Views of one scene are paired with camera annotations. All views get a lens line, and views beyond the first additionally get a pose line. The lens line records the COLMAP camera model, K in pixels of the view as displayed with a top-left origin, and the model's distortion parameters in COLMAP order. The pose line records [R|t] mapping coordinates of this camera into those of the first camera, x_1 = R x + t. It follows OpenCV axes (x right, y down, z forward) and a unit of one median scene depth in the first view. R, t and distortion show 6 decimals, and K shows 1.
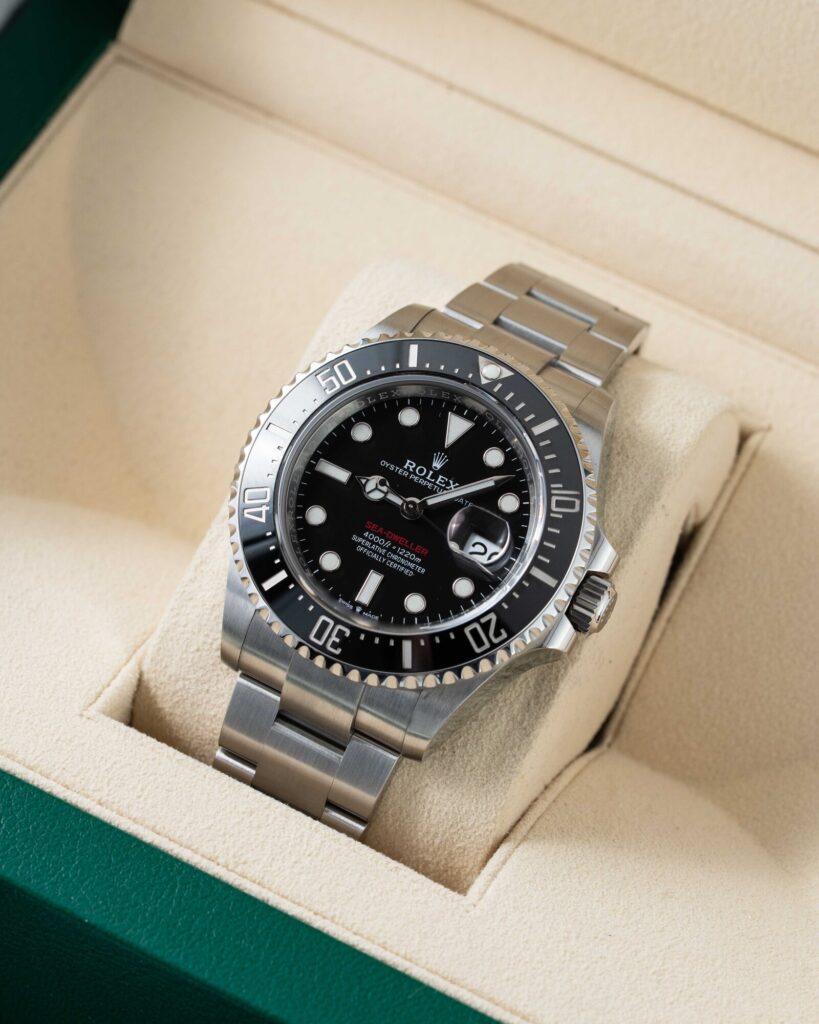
lens RADIAL K [[4630.9, 0, 406.2], [0, 4630.9, 512.4], [0, 0, 1]] dist [-0.184009, 0.000000]
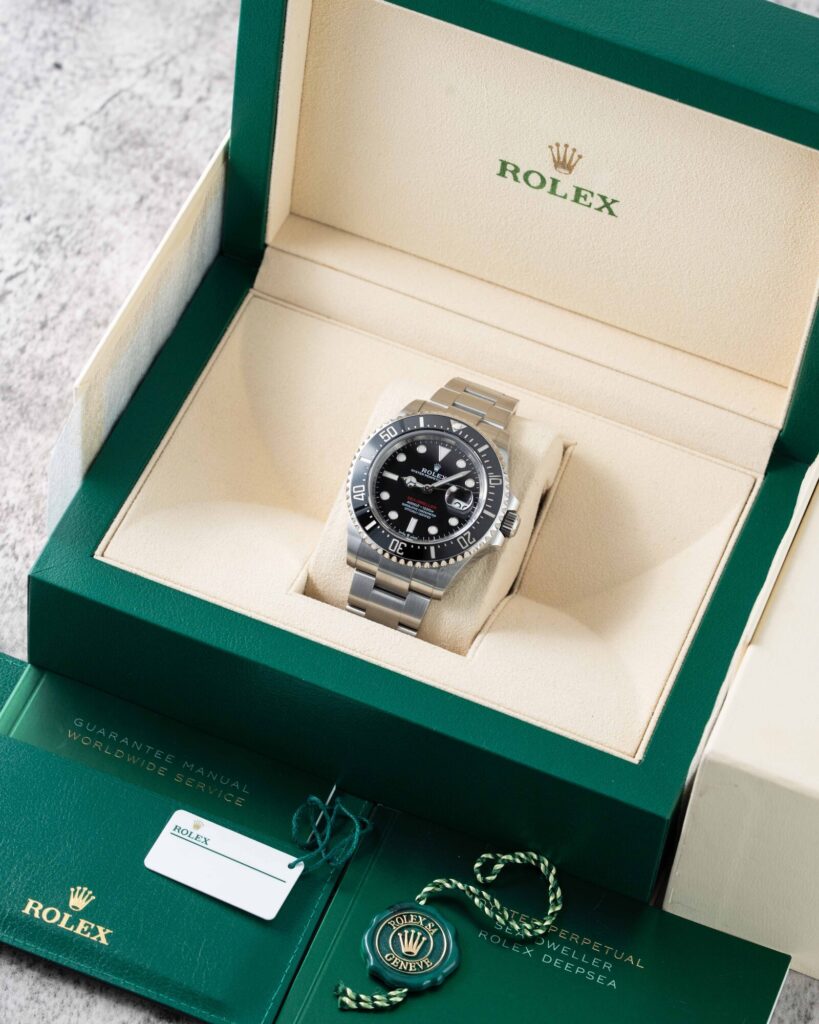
lens RADIAL K [[4630.9, 0, 410.3], [0, 4630.9, 511.5], [0, 0, 1]] dist [-0.184009, 0.000000]
pose [[0.993557, -0.079746, 0.080534, -0.189104], [0.081664, 0.996443, -0.020811, 0.056135], [-0.078588, 0.027254, 0.996535, -1.247130]]
